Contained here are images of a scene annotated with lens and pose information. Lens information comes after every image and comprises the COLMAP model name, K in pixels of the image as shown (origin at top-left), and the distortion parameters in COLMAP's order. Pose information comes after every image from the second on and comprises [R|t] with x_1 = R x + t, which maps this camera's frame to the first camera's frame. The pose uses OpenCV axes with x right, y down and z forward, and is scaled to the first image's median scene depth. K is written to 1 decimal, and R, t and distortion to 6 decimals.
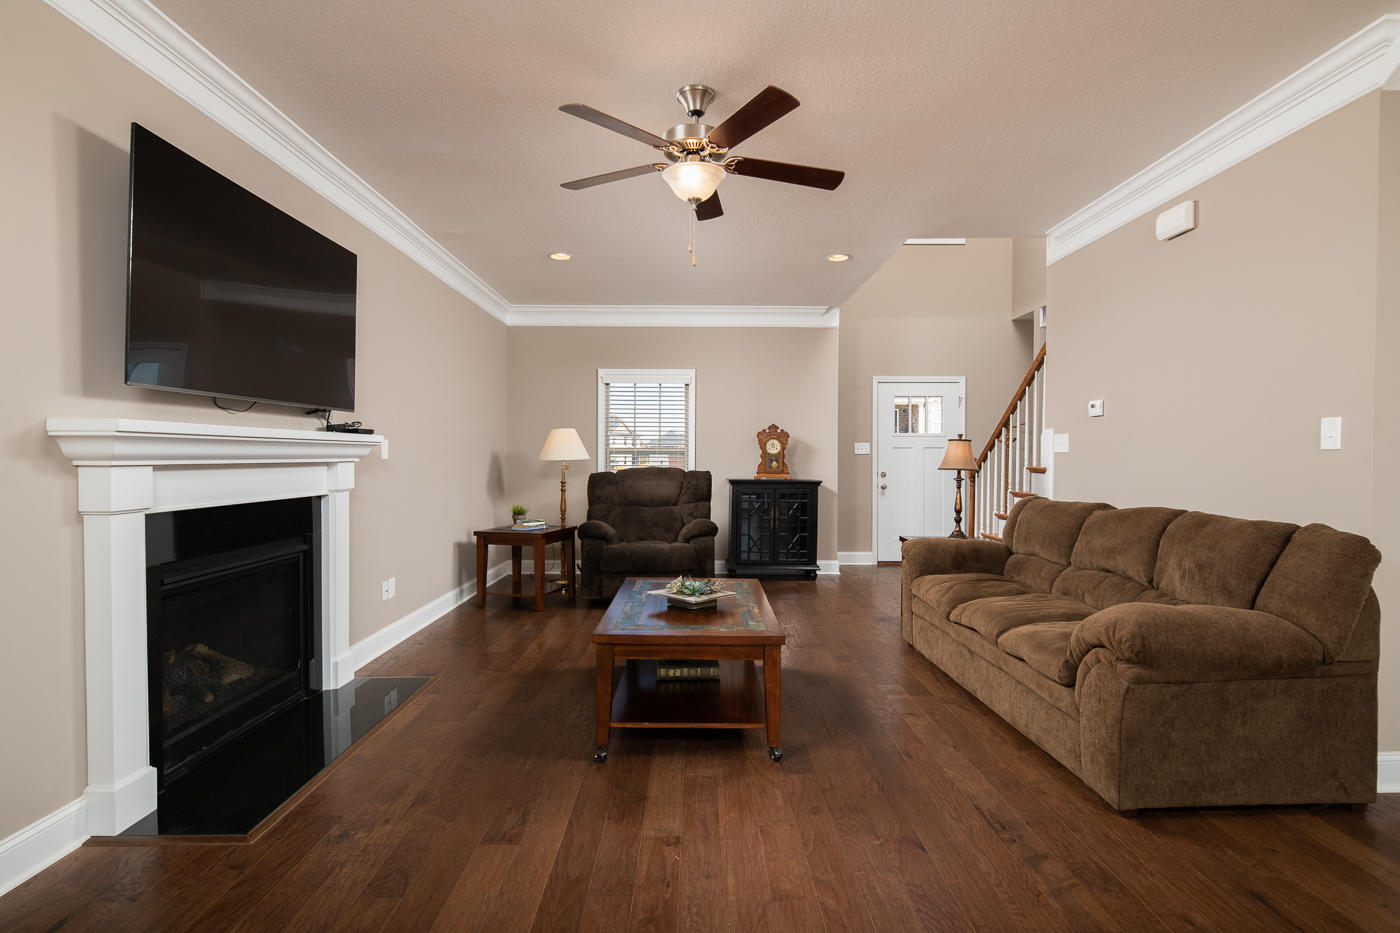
lens RADIAL K [[684.9, 0, 698.7], [0, 684.9, 466.5], [0, 0, 1]] dist [-0.001169, -0.000082]
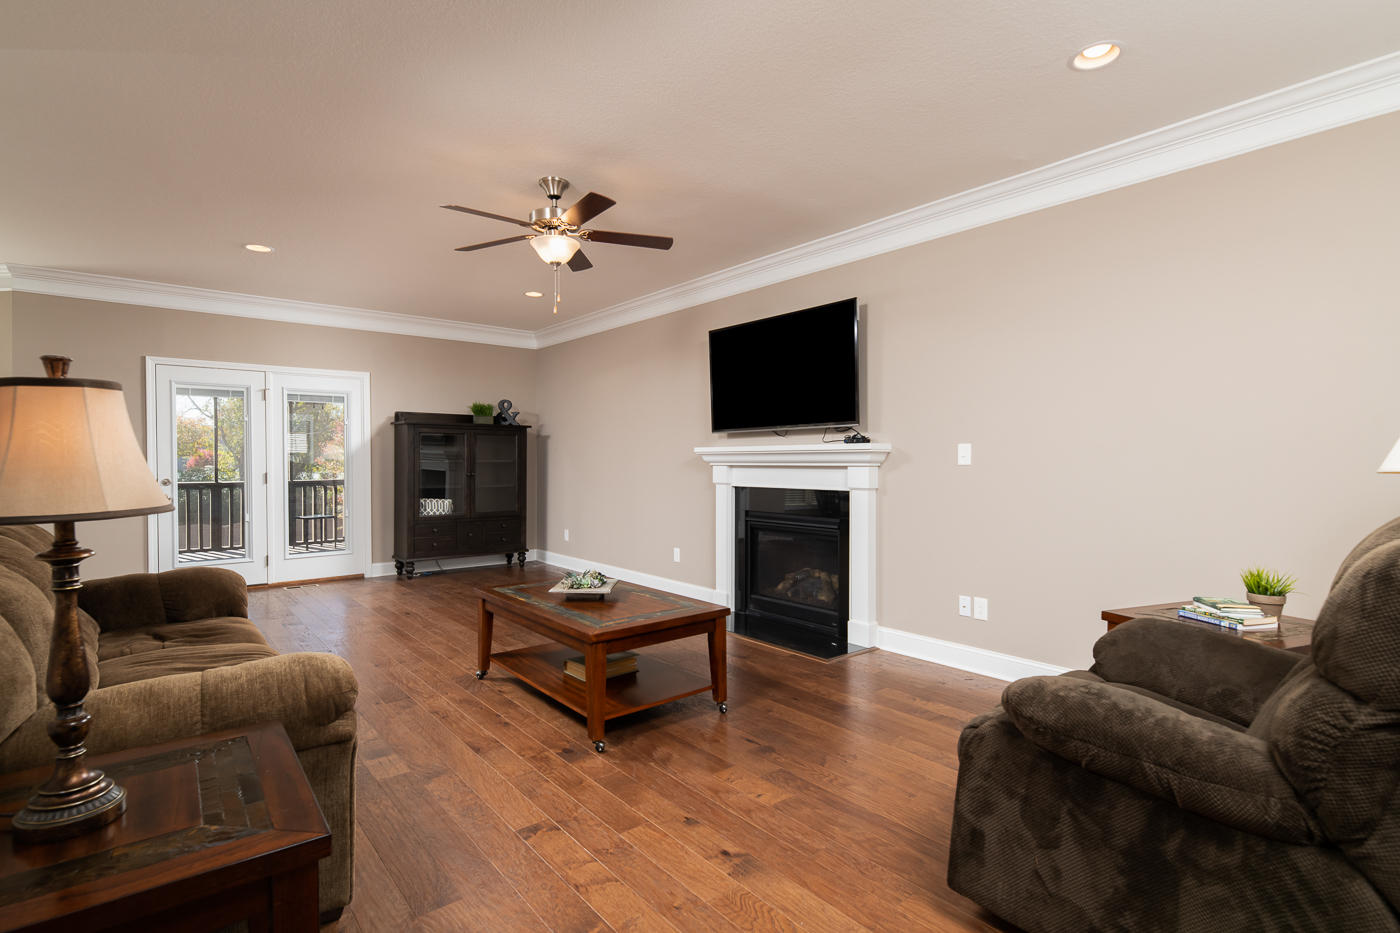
lens RADIAL K [[684.9, 0, 699.0], [0, 684.9, 465.6], [0, 0, 1]] dist [-0.001169, -0.000082]
pose [[-0.776591, 0.005604, -0.629980, 0.531803], [-0.006097, 0.999847, 0.016411, -0.028573], [0.629975, 0.016585, -0.776438, 1.929942]]
